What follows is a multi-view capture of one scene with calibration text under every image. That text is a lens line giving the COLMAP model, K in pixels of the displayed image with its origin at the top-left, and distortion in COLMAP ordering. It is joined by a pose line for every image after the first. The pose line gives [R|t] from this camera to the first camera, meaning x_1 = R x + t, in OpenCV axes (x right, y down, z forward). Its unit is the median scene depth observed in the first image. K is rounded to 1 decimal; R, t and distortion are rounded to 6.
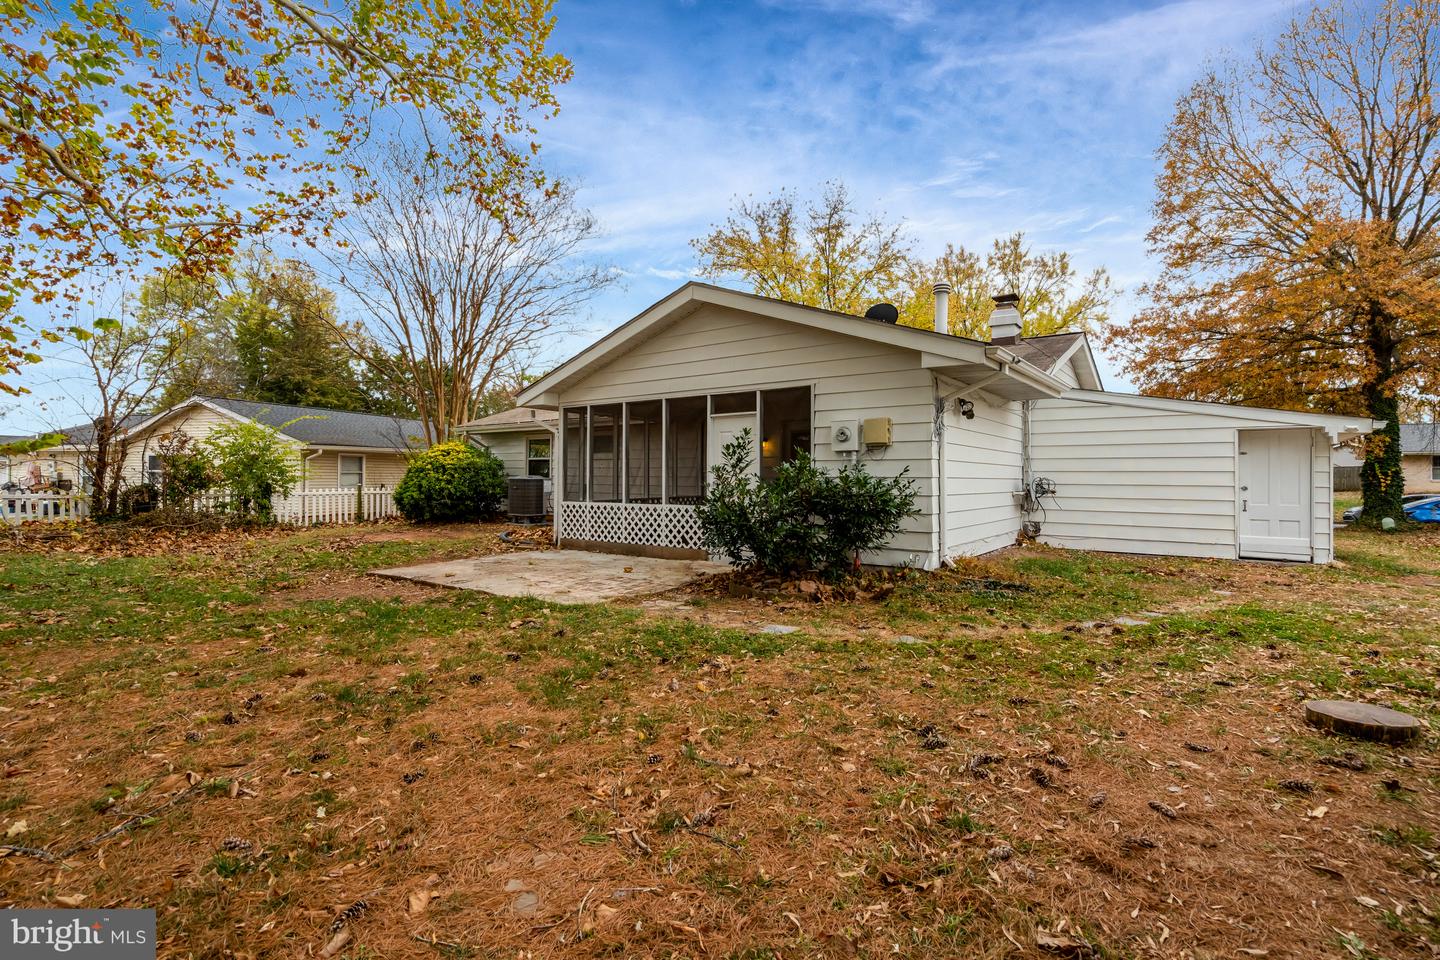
lens RADIAL K [[667.7, 0, 719.1], [0, 667.7, 478.2], [0, 0, 1]] dist [-0.002234, 0.001009]
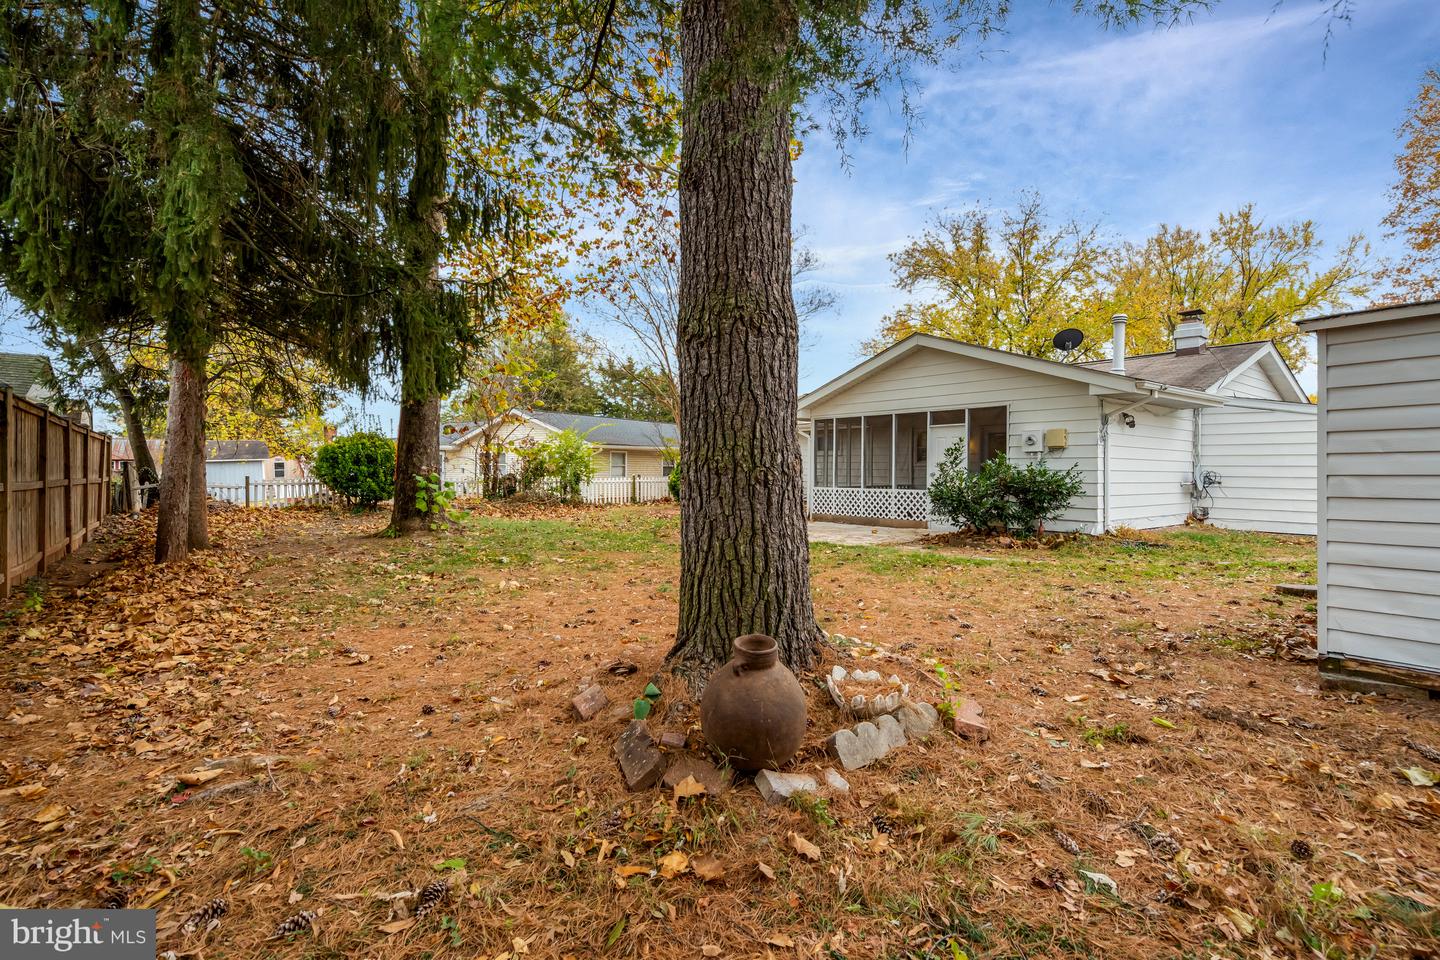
lens RADIAL K [[667.7, 0, 719.1], [0, 667.7, 478.2], [0, 0, 1]] dist [-0.002234, 0.001009]
pose [[0.965333, 0.006205, -0.260946, -0.064029], [-0.003481, 0.999935, 0.010899, 0.001968], [0.260996, -0.009613, 0.965292, -0.414304]]
